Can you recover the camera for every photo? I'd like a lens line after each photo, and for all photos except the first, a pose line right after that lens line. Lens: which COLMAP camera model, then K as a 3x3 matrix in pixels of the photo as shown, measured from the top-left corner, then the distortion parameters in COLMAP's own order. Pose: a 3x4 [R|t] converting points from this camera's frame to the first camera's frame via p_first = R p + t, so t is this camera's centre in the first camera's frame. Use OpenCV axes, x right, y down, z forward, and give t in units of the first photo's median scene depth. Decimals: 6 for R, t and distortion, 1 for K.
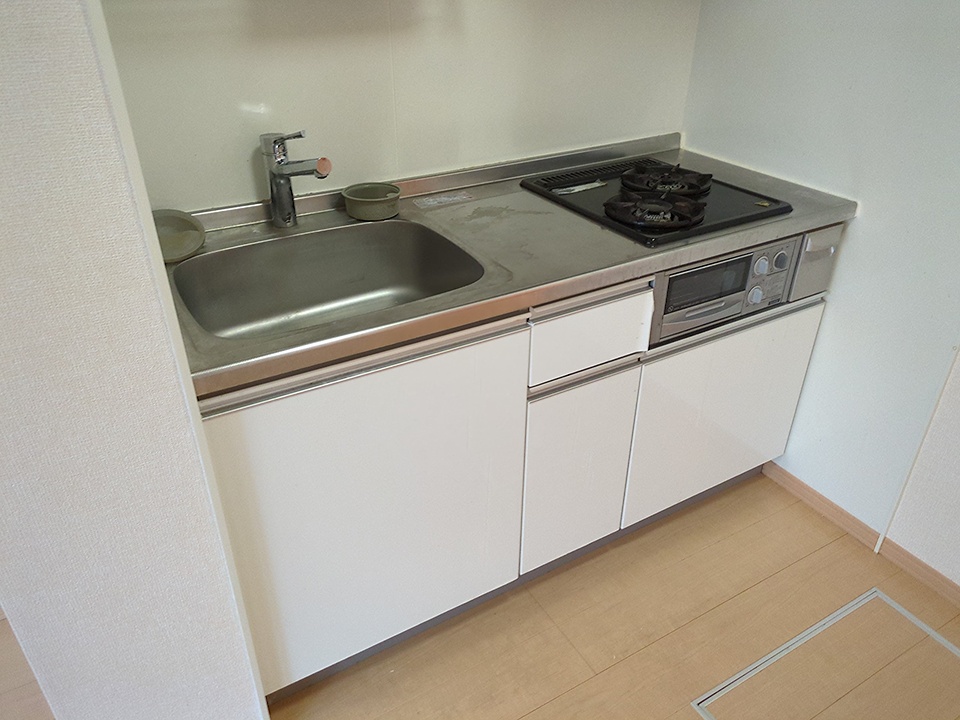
lens RADIAL K [[716.4, 0, 477.9], [0, 716.4, 359.1], [0, 0, 1]] dist [0.051105, -0.038682]
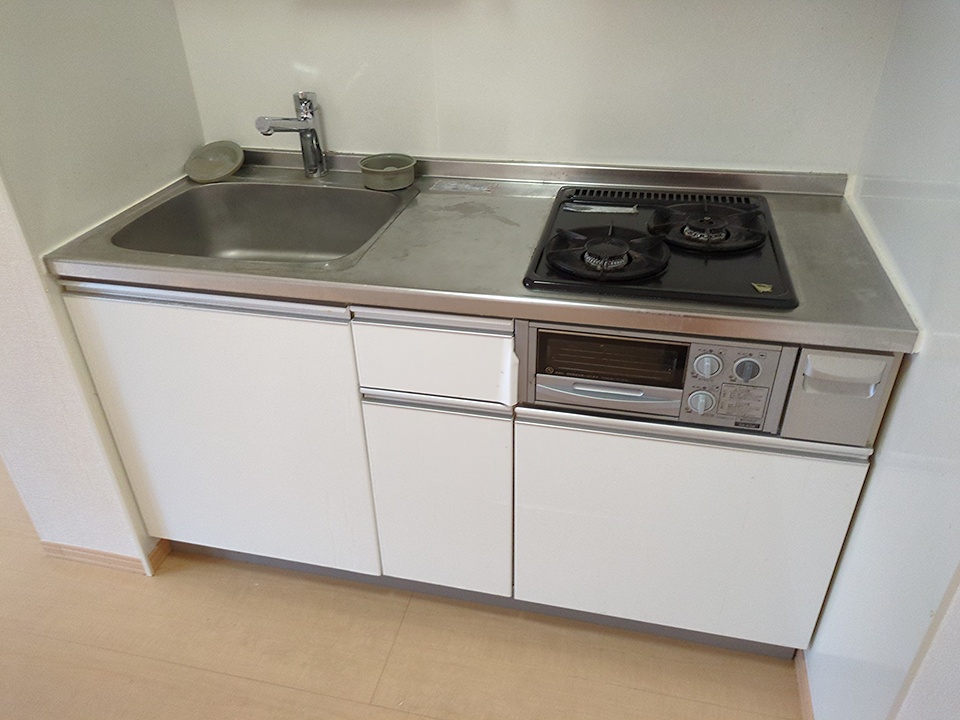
lens RADIAL K [[716.4, 0, 477.9], [0, 716.4, 359.1], [0, 0, 1]] dist [0.051105, -0.038682]
pose [[0.723769, 0.352878, -0.592989, 0.645398], [-0.330797, 0.931603, 0.150630, -0.166472], [0.605584, 0.087138, 0.790996, 0.287488]]
